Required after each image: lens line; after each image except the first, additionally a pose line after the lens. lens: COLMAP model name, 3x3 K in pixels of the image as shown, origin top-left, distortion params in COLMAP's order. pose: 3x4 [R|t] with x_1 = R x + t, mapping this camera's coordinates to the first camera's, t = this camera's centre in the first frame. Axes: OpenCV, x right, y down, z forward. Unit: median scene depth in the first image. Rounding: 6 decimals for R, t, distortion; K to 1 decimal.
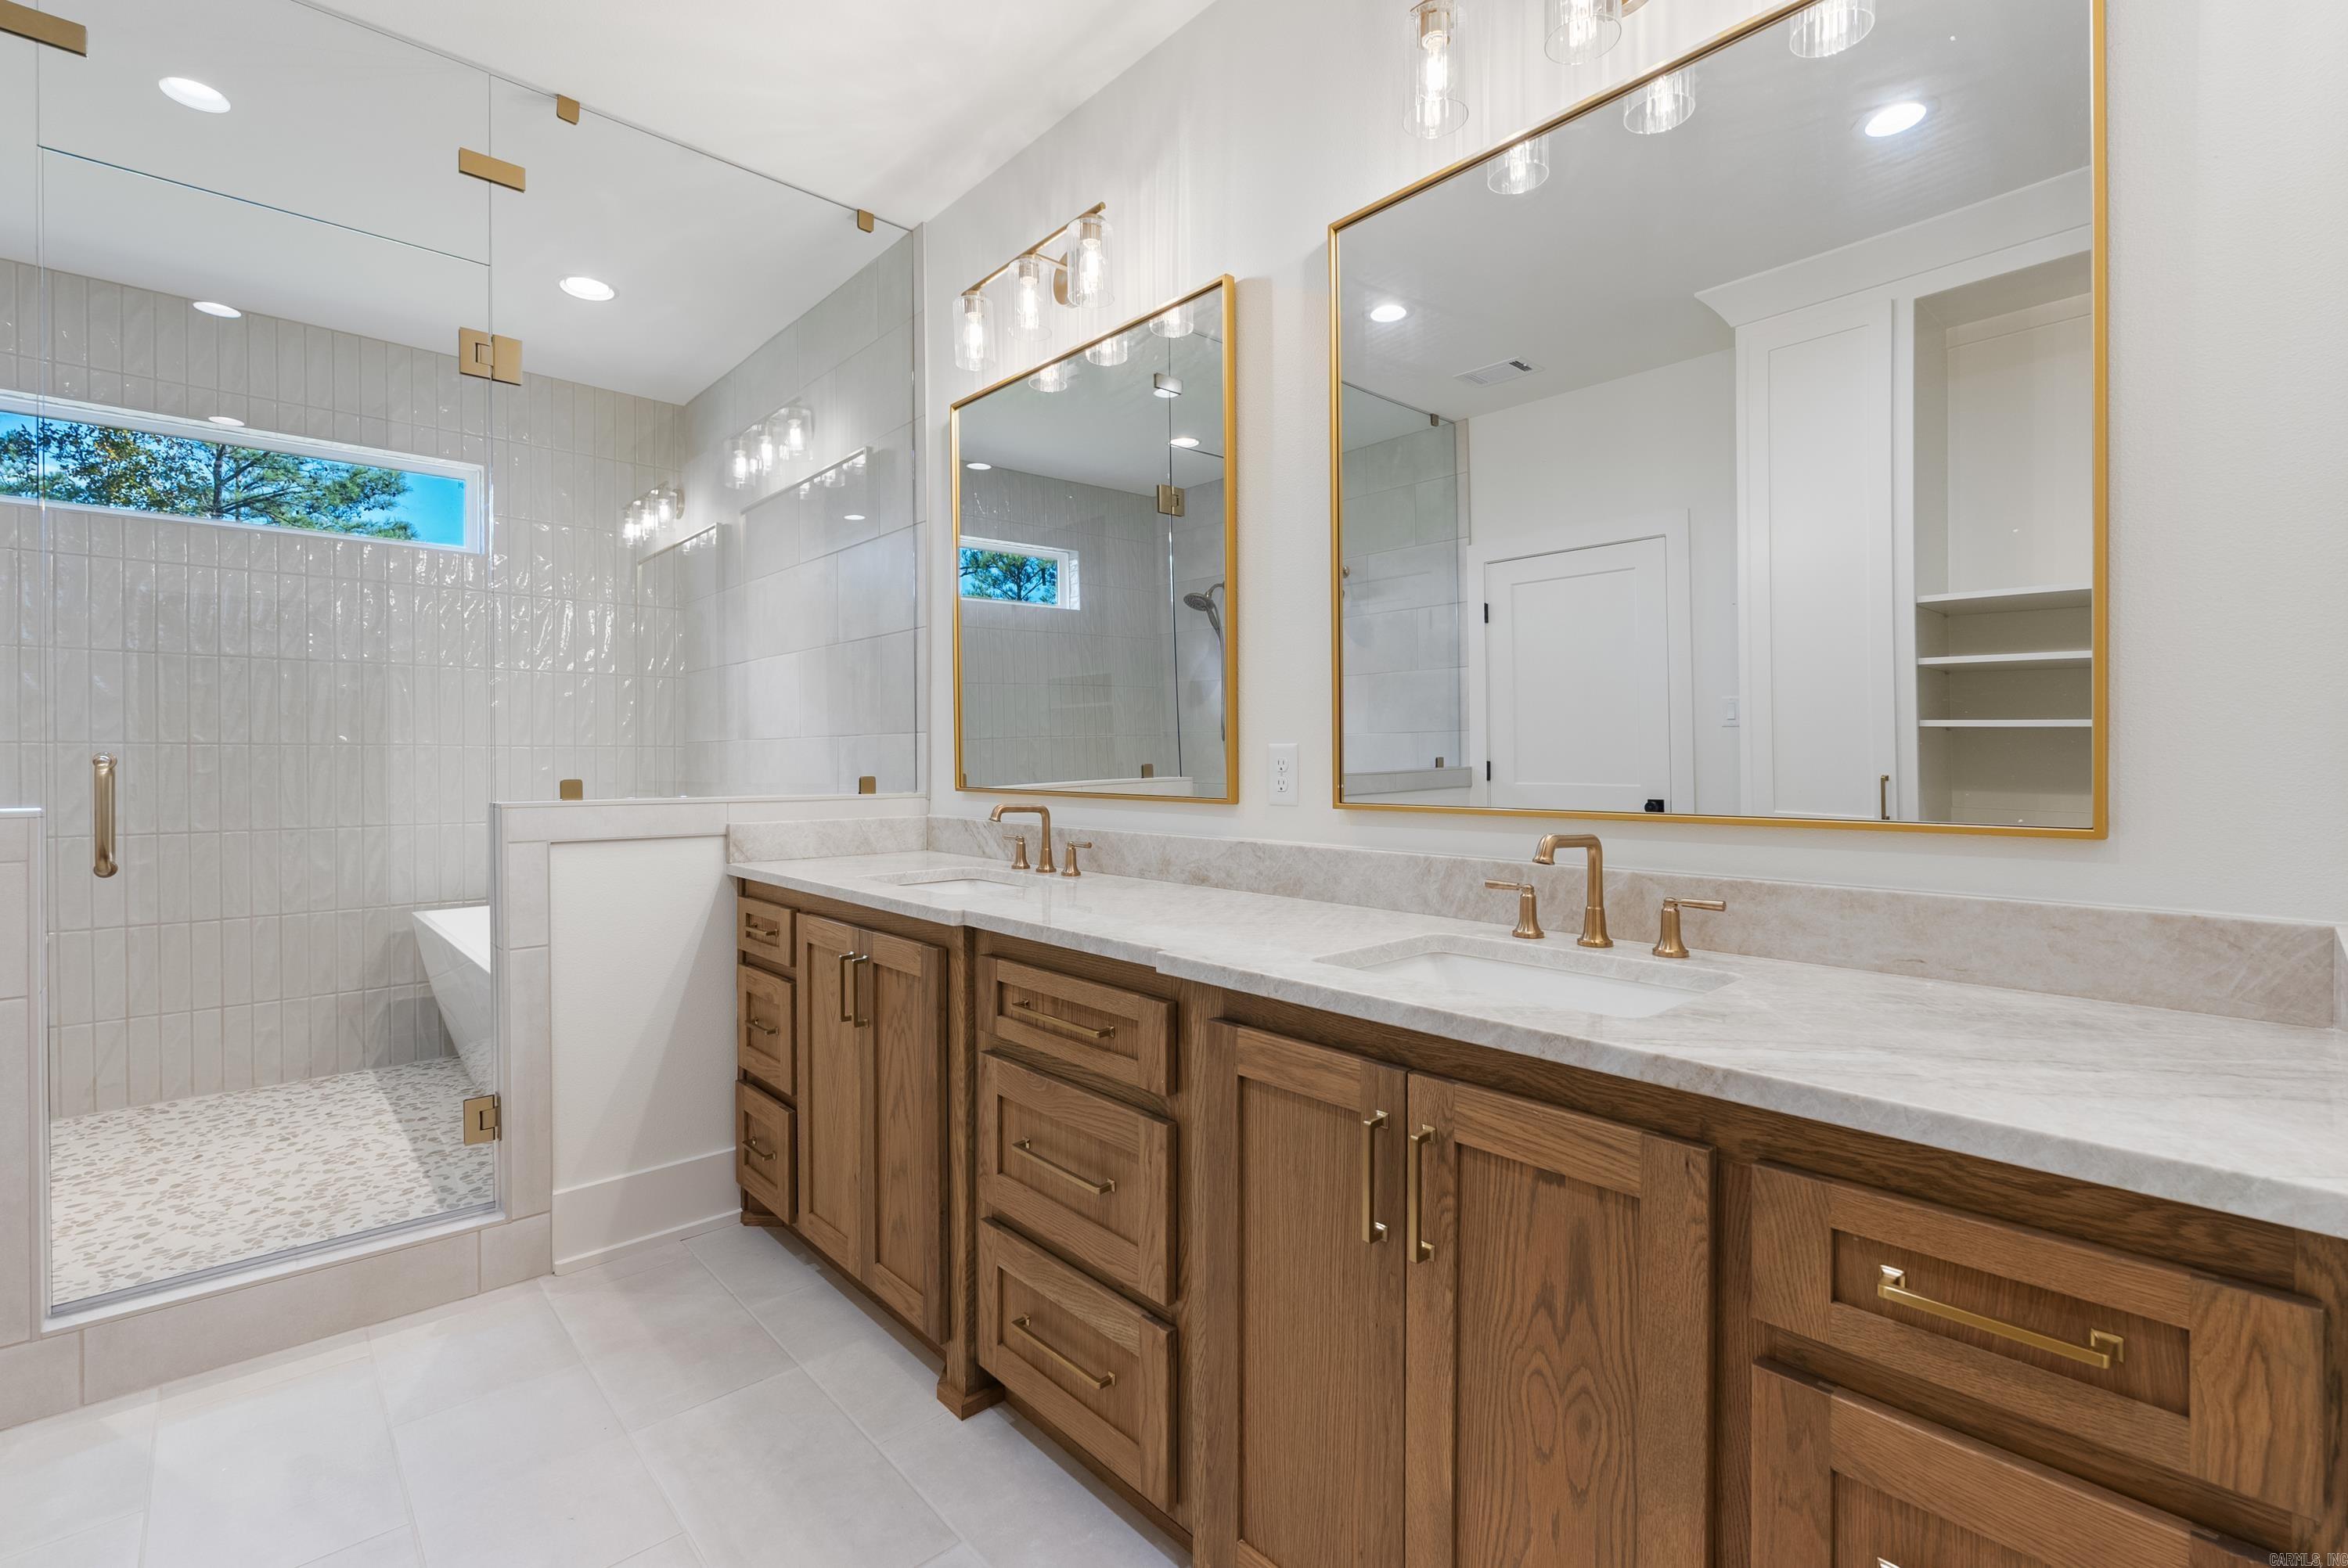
lens RADIAL K [[1039.2, 0, 1224.8], [0, 1039.2, 767.4], [0, 0, 1]] dist [-0.004088, -0.000075]
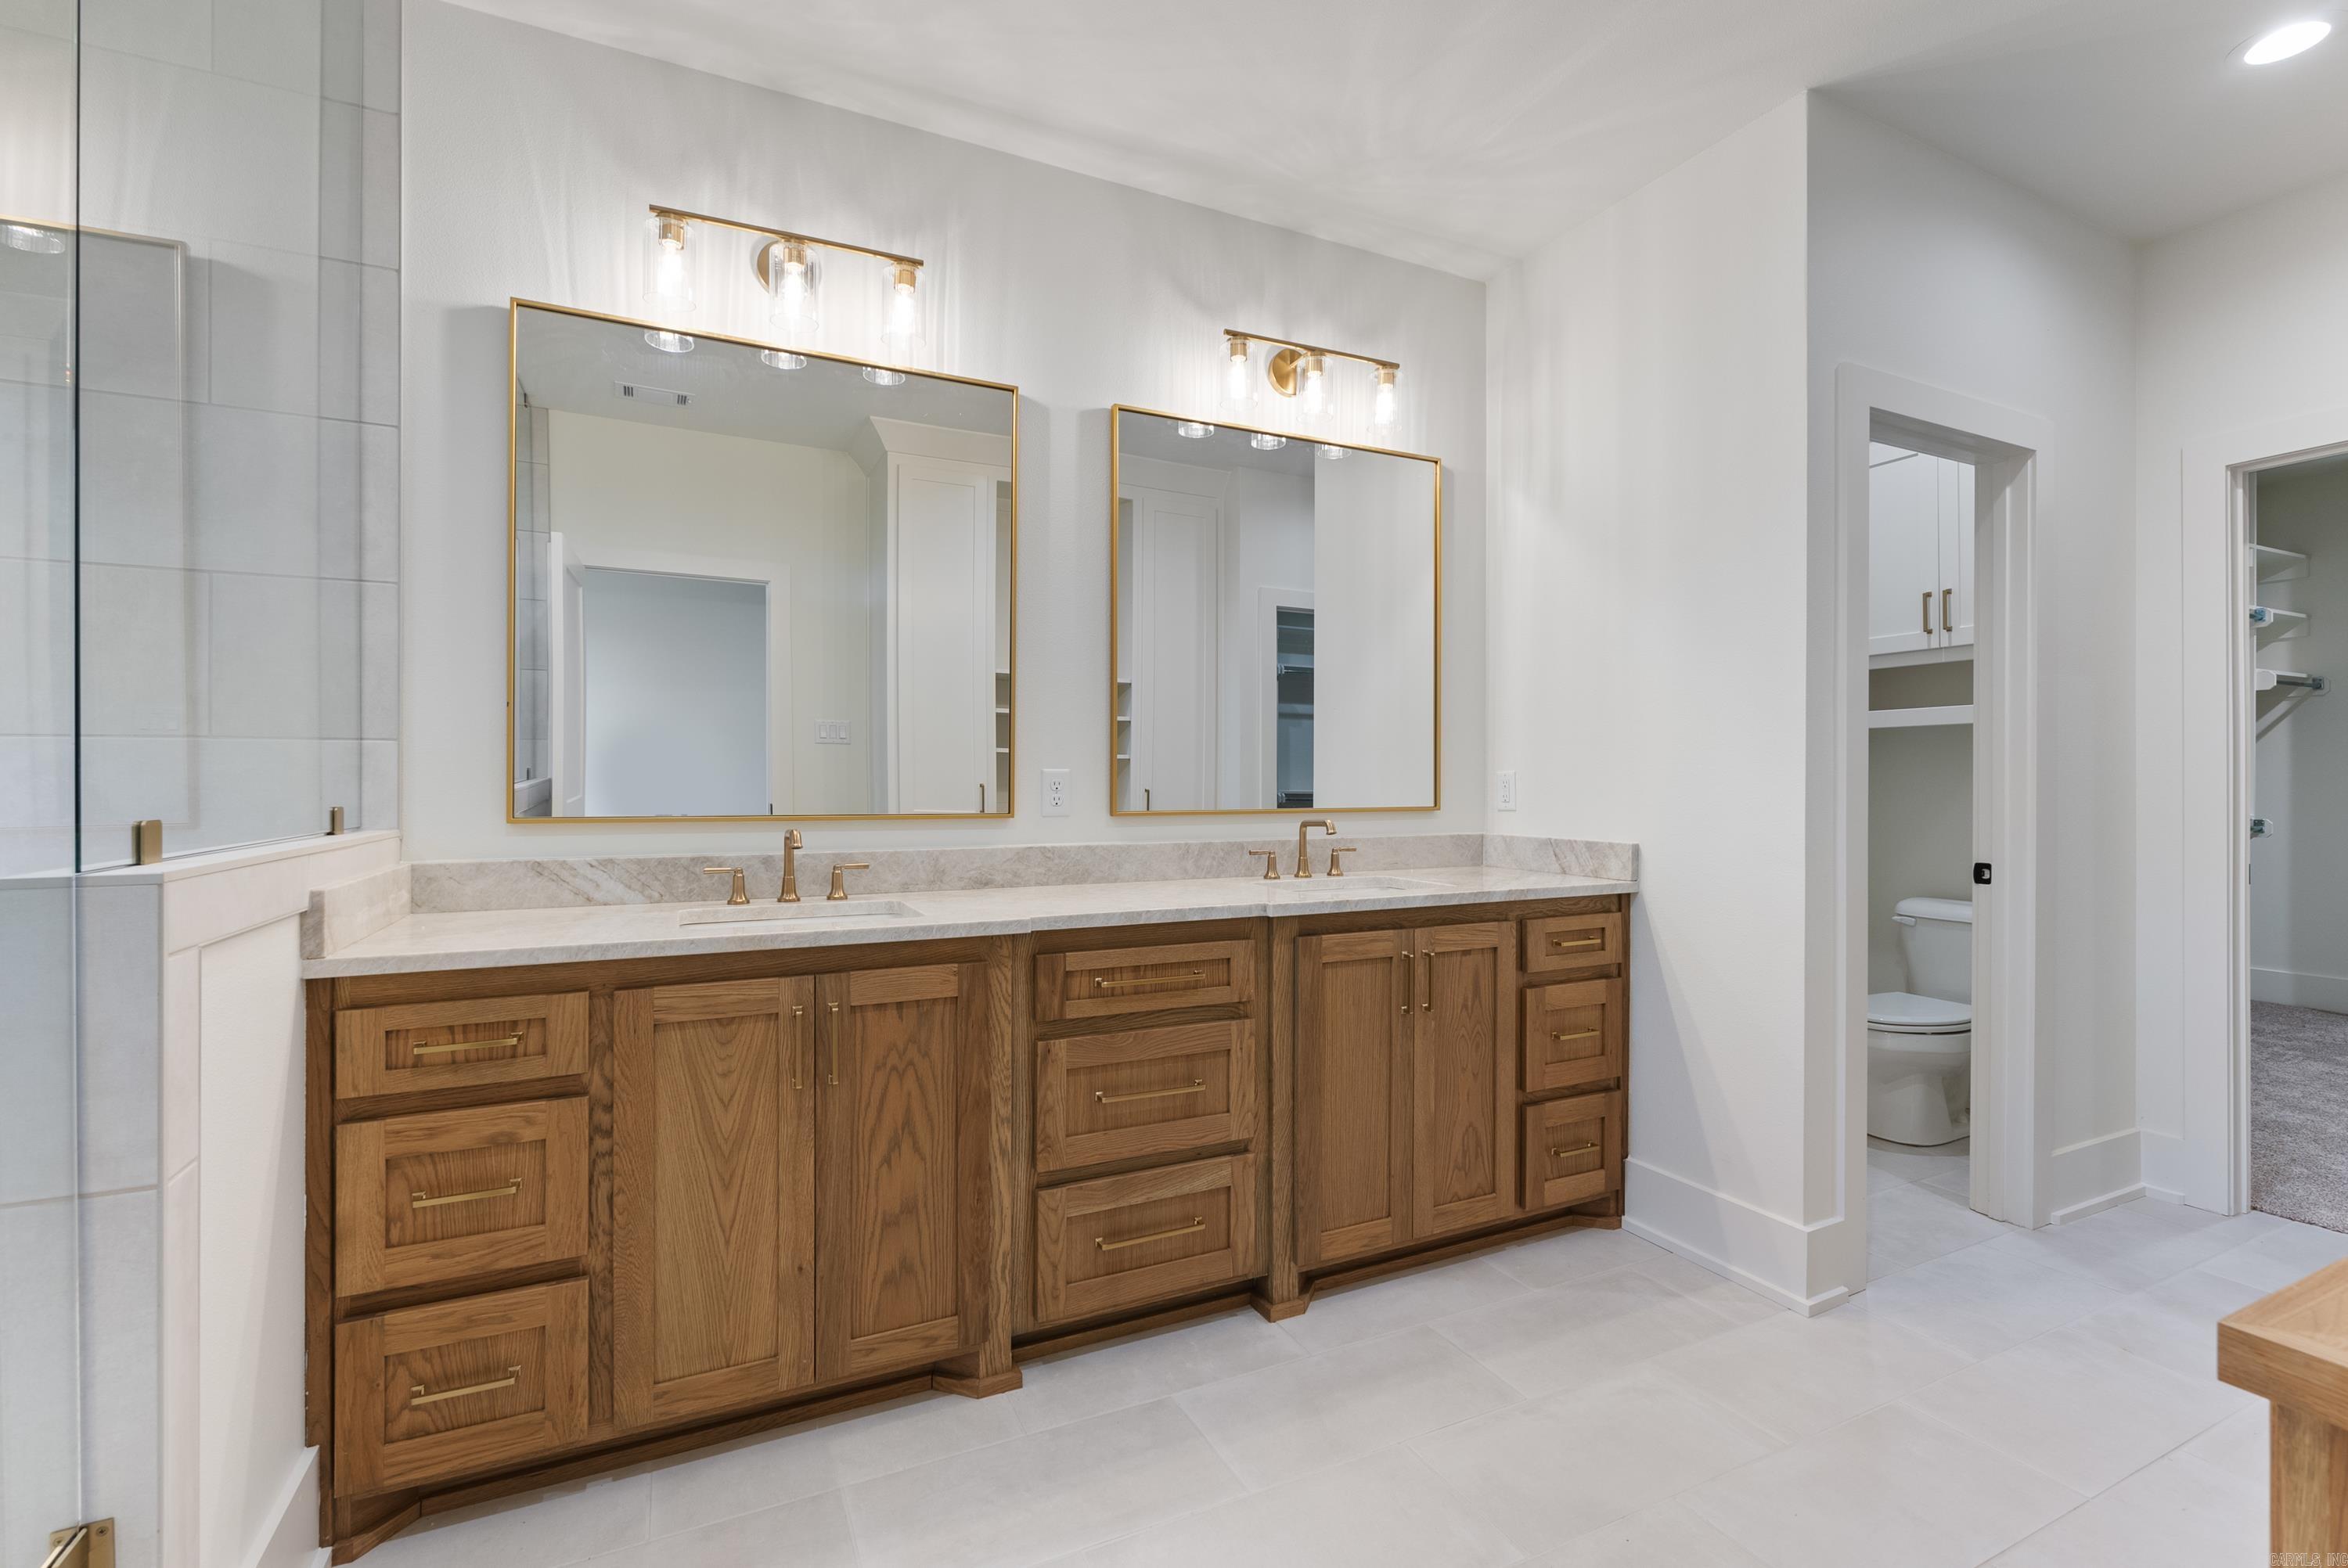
lens RADIAL K [[1039.2, 0, 1178.0], [0, 1039.2, 778.7], [0, 0, 1]] dist [-0.004088, -0.000075]
pose [[0.299744, 0.001731, 0.954018, -1.568773], [0.005453, 0.999979, -0.003528, -0.006332], [-0.954004, 0.006260, 0.299728, 0.646900]]
